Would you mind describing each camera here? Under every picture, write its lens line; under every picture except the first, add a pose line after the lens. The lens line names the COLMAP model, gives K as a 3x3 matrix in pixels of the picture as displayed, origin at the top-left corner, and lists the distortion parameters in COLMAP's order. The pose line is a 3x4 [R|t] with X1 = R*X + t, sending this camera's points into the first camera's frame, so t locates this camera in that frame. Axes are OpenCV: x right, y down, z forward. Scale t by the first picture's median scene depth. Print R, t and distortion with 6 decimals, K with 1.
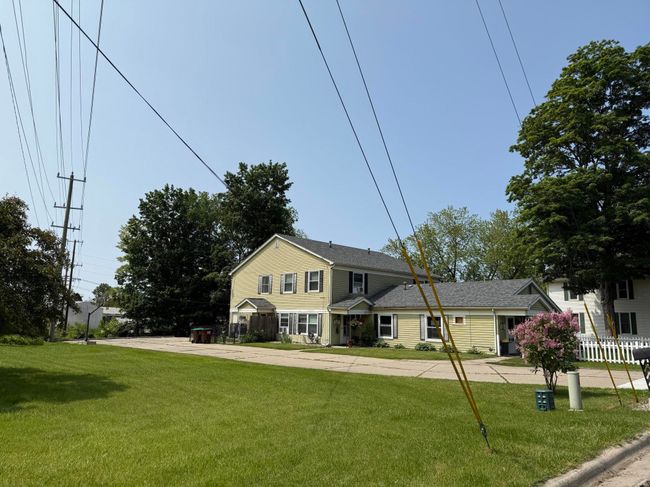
lens RADIAL K [[469.7, 0, 325.0], [0, 469.7, 243.5], [0, 0, 1]] dist [0.040937, -0.001948]
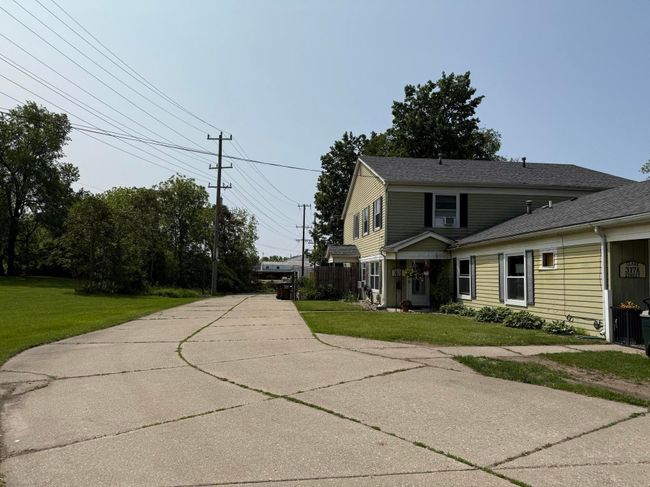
lens RADIAL K [[469.7, 0, 325.0], [0, 469.7, 243.5], [0, 0, 1]] dist [0.040937, -0.001948]
pose [[0.776981, -0.049717, -0.627558, 0.351393], [0.092741, 0.995040, 0.035993, 0.095007], [0.622656, -0.086166, 0.777737, 0.438017]]
